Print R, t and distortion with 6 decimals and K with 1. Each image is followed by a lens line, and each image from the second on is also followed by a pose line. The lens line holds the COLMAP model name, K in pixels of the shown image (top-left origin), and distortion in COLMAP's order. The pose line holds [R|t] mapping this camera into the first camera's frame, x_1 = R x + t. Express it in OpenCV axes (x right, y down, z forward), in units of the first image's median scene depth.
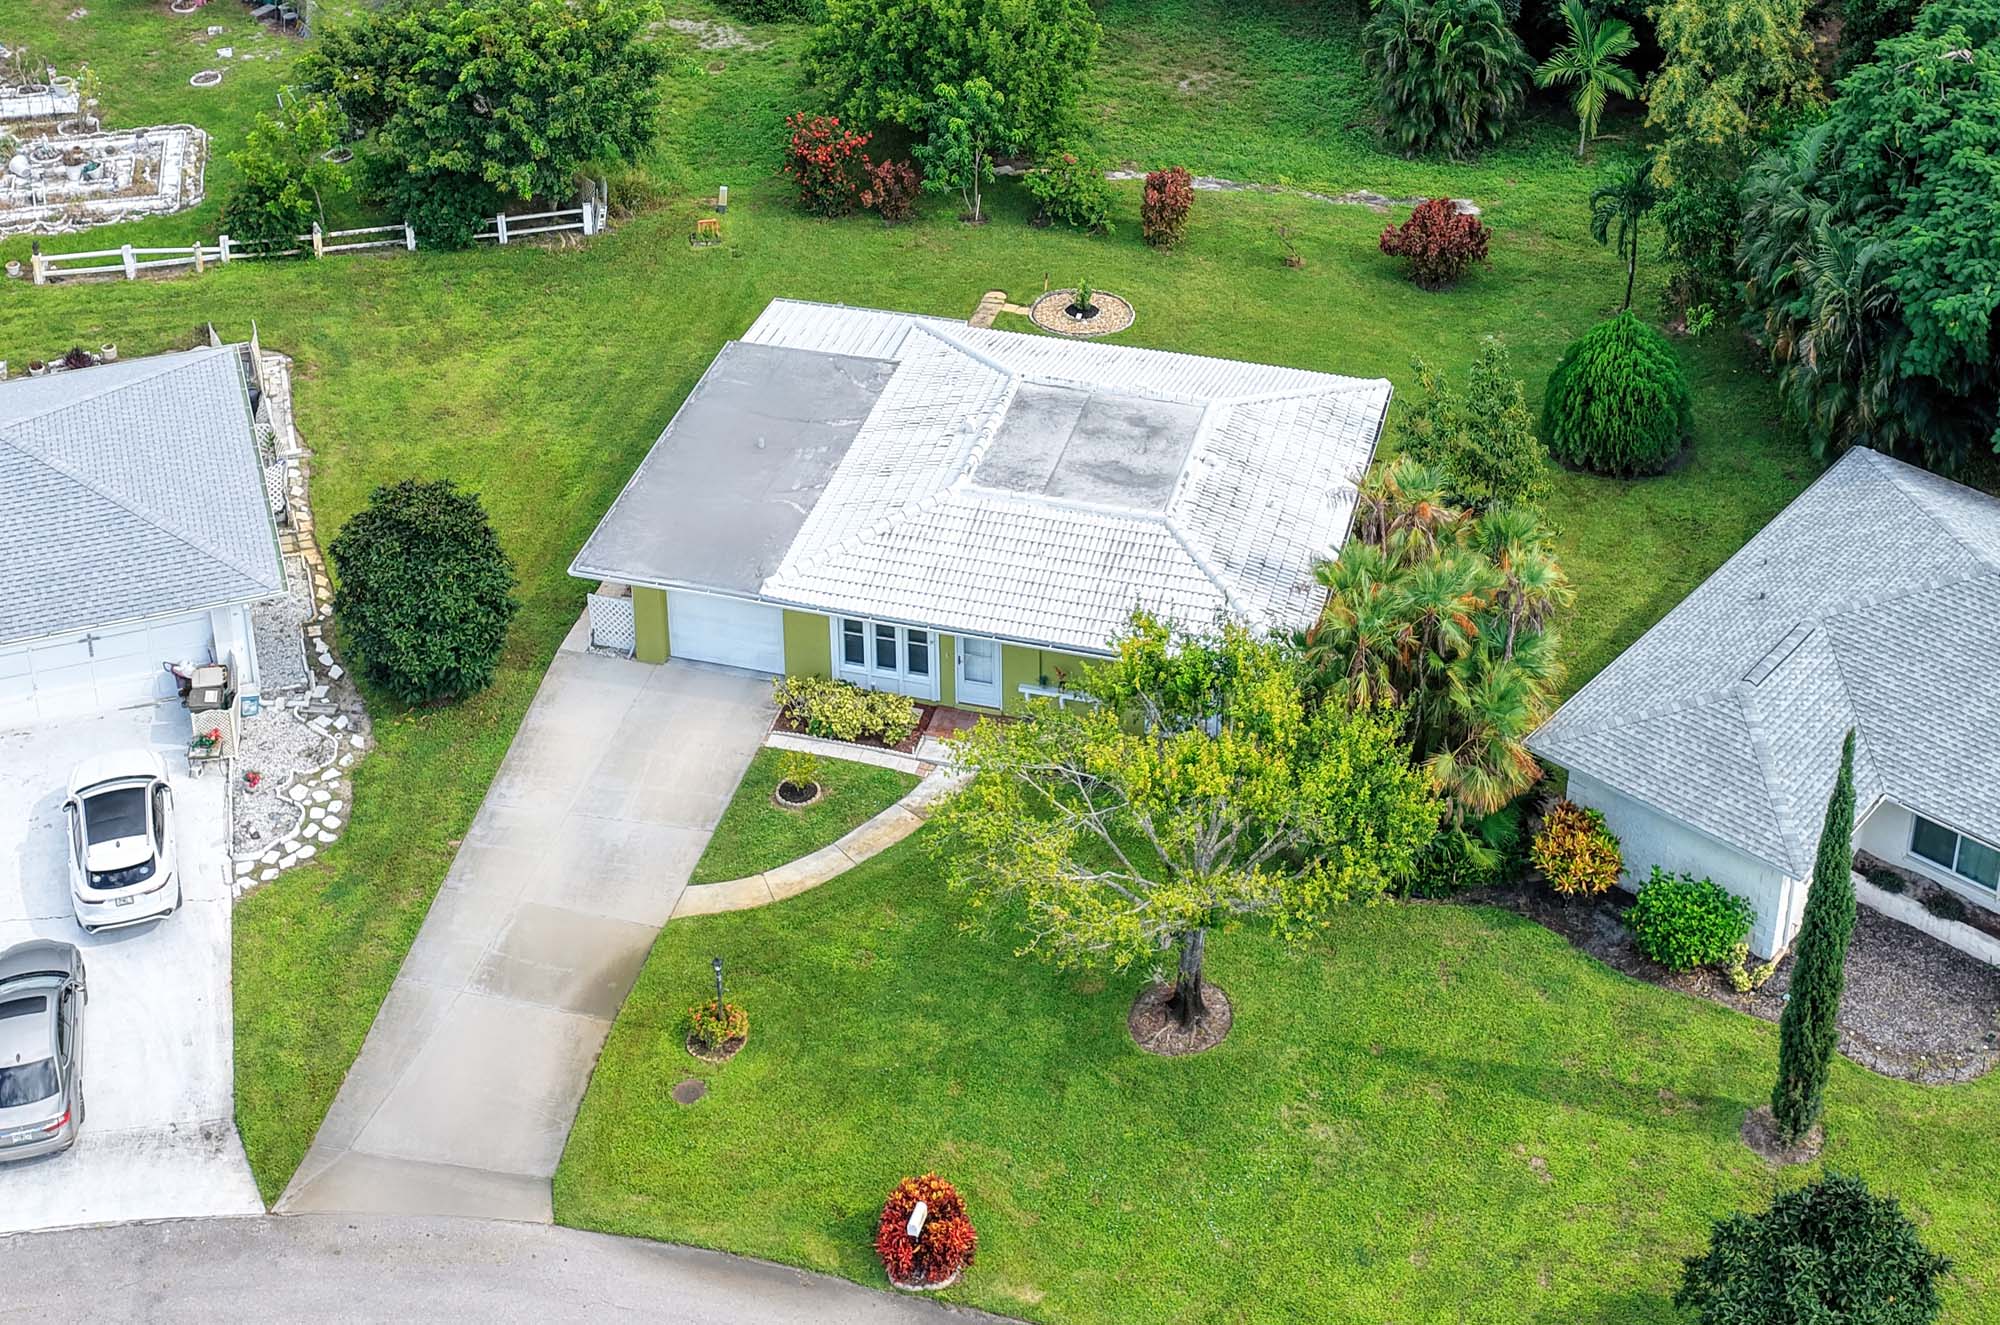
lens RADIAL K [[3492.2, 0, 1000.0], [0, 3492.2, 662.5], [0, 0, 1]] dist [-0.006687, 2.925823]
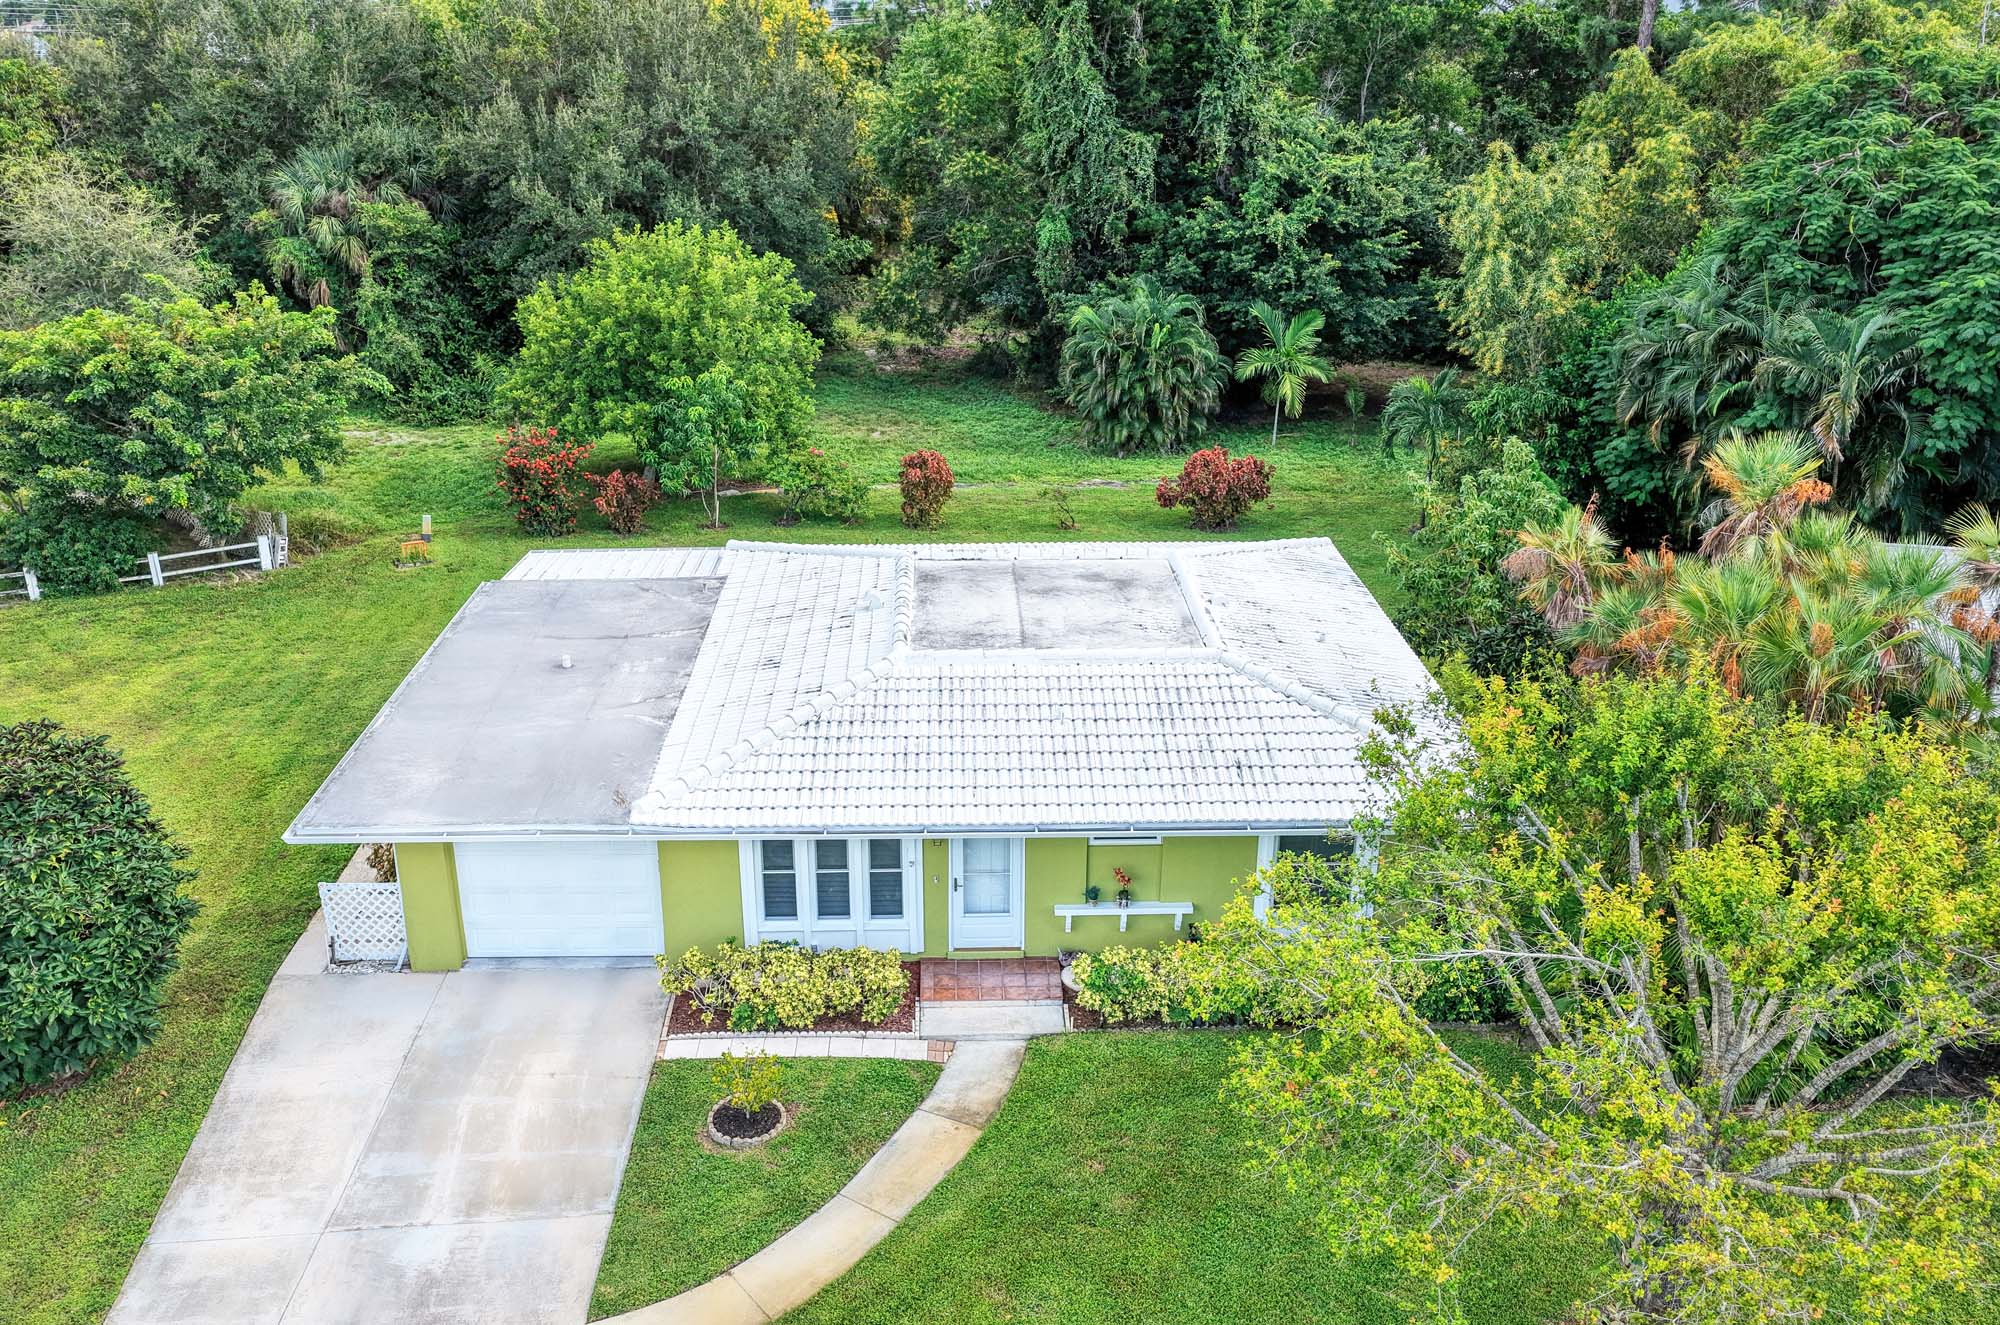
lens RADIAL K [[1534.0, 0, 1152.2], [0, 1534.0, 807.1], [0, 0, 1]] dist [0.000535, 0.016392]
pose [[0.910340, -0.091910, 0.403527, -0.090363], [0.151108, 0.981529, -0.117334, 0.023934], [-0.385289, 0.167790, 0.907413, 0.672899]]
